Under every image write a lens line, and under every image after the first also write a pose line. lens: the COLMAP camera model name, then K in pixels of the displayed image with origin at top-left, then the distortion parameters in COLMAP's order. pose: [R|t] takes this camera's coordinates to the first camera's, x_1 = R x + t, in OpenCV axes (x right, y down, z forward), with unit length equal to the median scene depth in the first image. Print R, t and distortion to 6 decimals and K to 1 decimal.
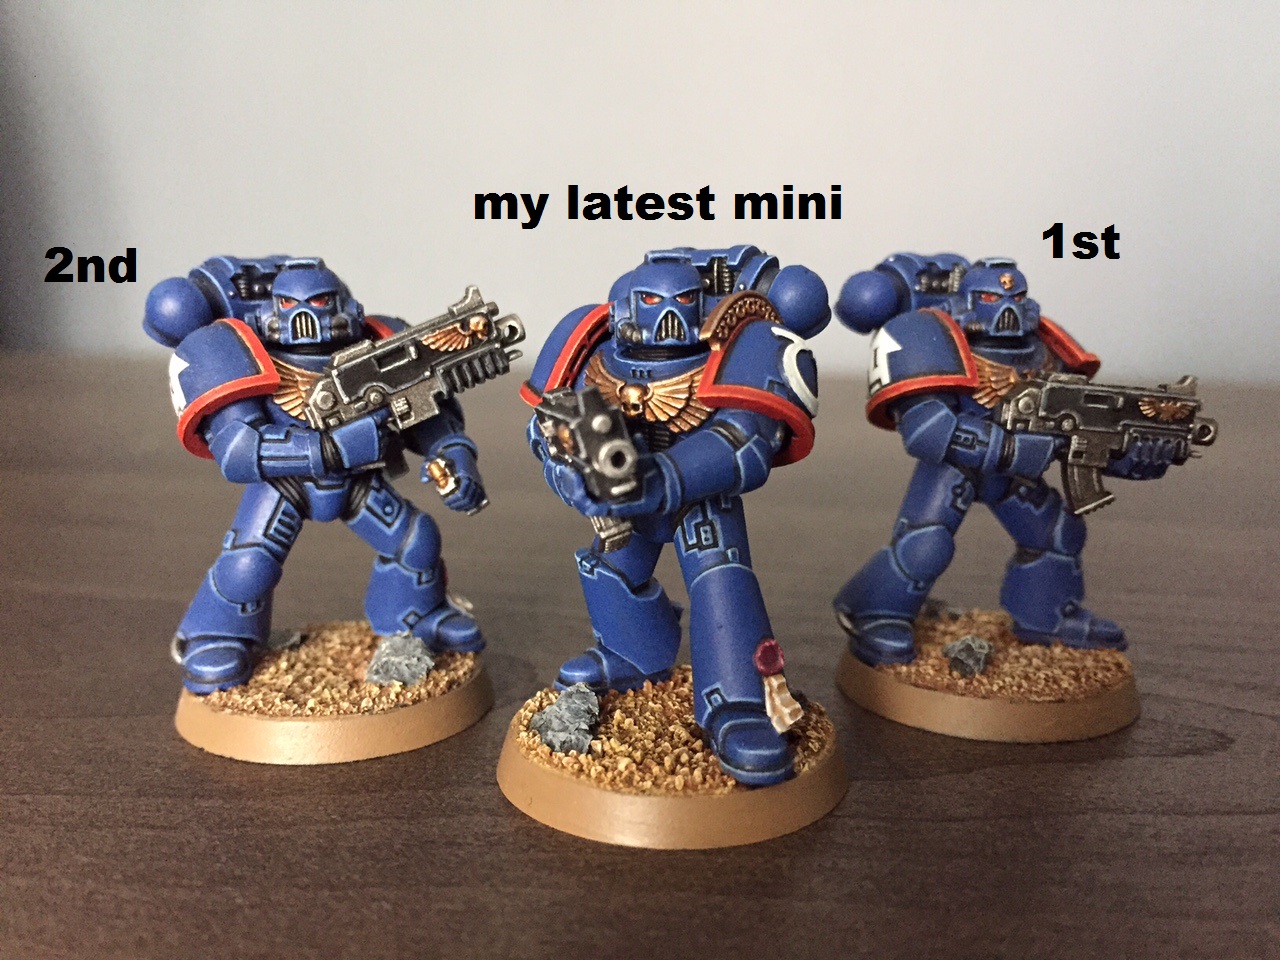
lens RADIAL K [[1196.4, 0, 643.2], [0, 1196.4, 474.3], [0, 0, 1]] dist [0.020658, 0.000000]
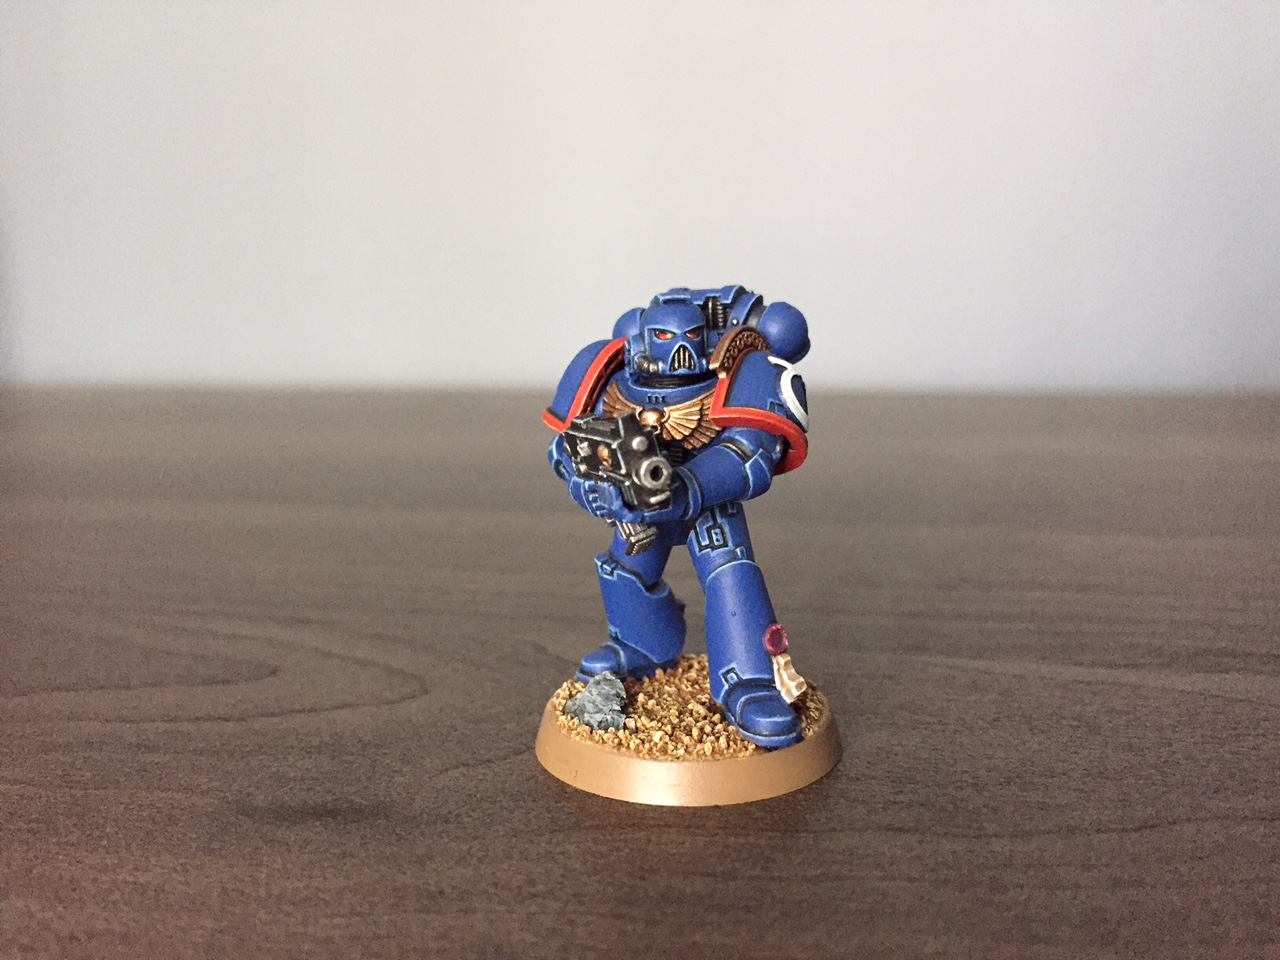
lens RADIAL K [[1196.4, 0, 637.3], [0, 1196.4, 477.7], [0, 0, 1]] dist [0.020658, 0.000000]
pose [[0.995995, -0.034829, 0.082352, -0.120030], [0.035950, 0.999279, -0.012171, 0.005065], [-0.081869, 0.015083, 0.996529, -0.153294]]
